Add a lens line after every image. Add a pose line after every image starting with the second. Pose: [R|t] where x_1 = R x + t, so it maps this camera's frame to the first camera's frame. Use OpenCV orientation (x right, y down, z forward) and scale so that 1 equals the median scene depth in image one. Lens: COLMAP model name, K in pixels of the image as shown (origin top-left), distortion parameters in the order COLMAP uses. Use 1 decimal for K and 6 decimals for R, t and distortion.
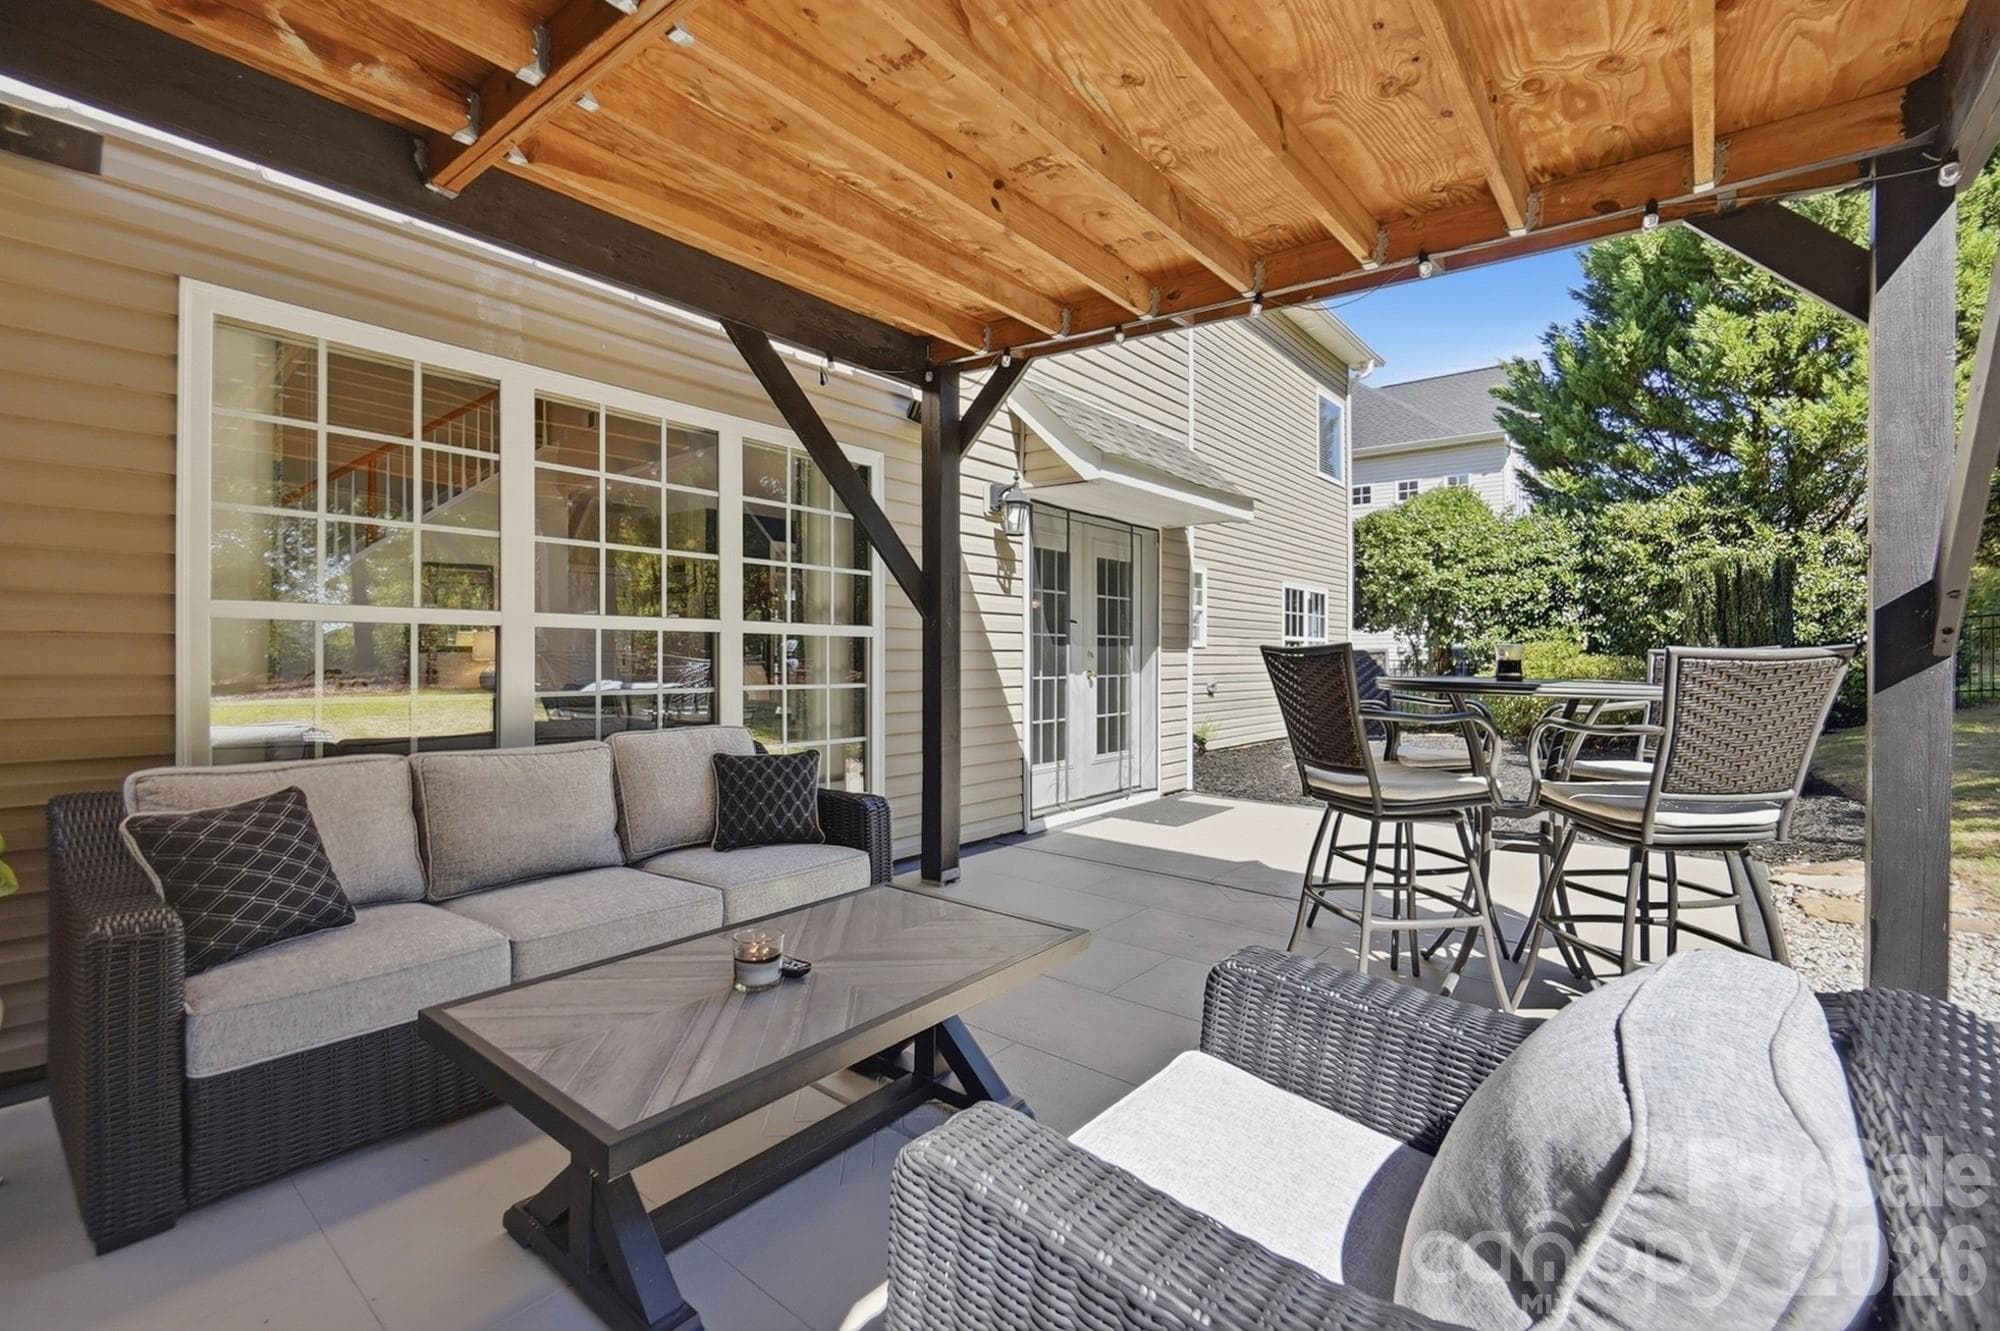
lens RADIAL K [[882.2, 0, 1031.7], [0, 882.2, 661.7], [0, 0, 1]] dist [-0.000676, -0.000006]
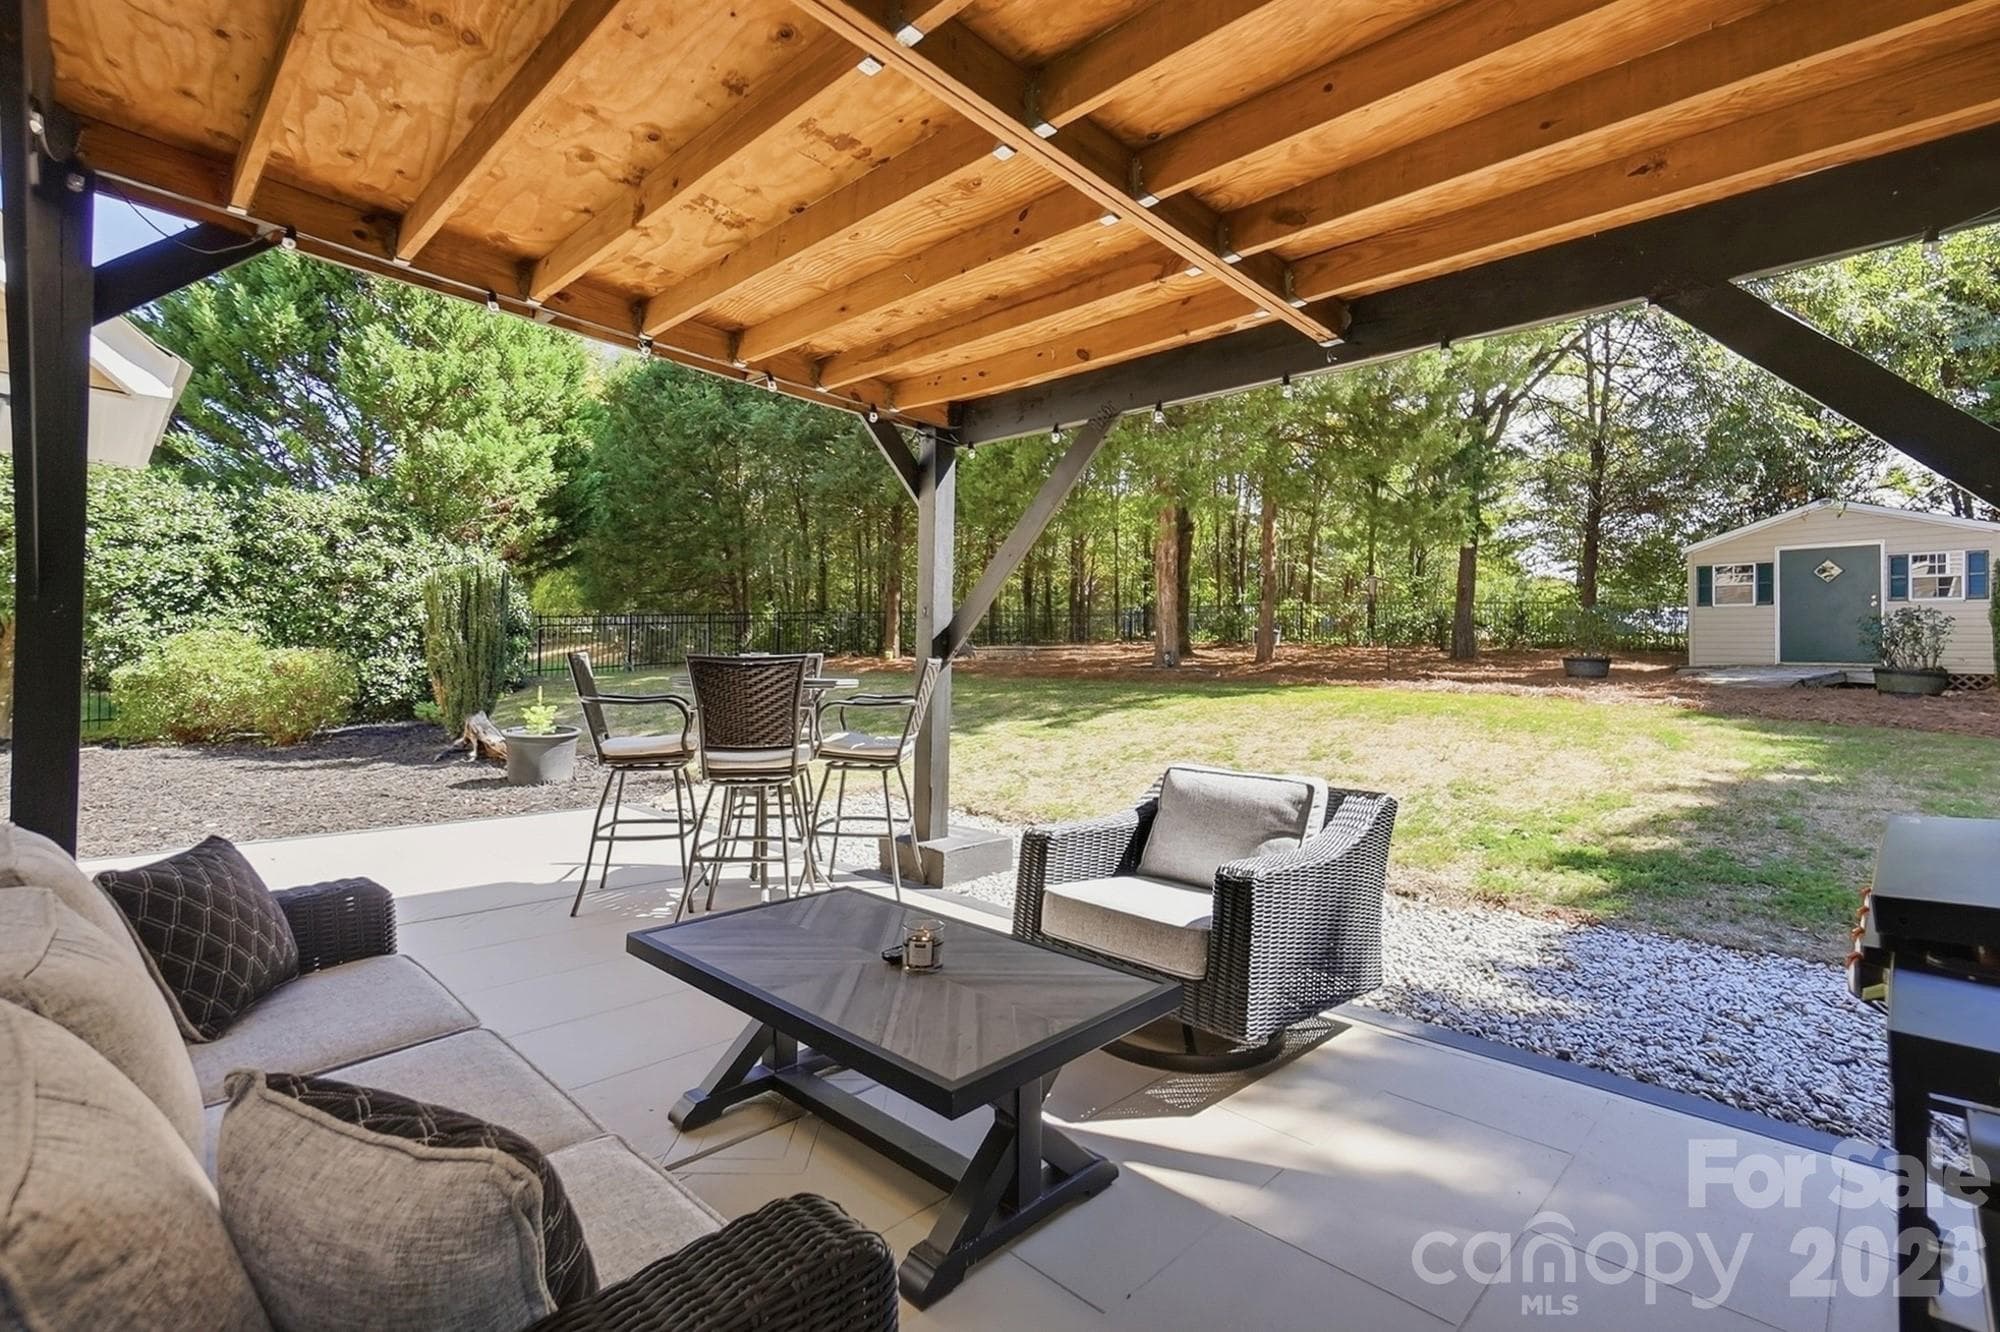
lens RADIAL K [[892.1, 0, 996.9], [0, 892.1, 633.1], [0, 0, 1]] dist [0.001379, 0.000300]
pose [[0.105402, 0.018756, 0.994253, -0.232788], [-0.004515, 0.999821, -0.018382, -0.007296], [-0.994419, -0.002551, 0.105468, 0.125666]]
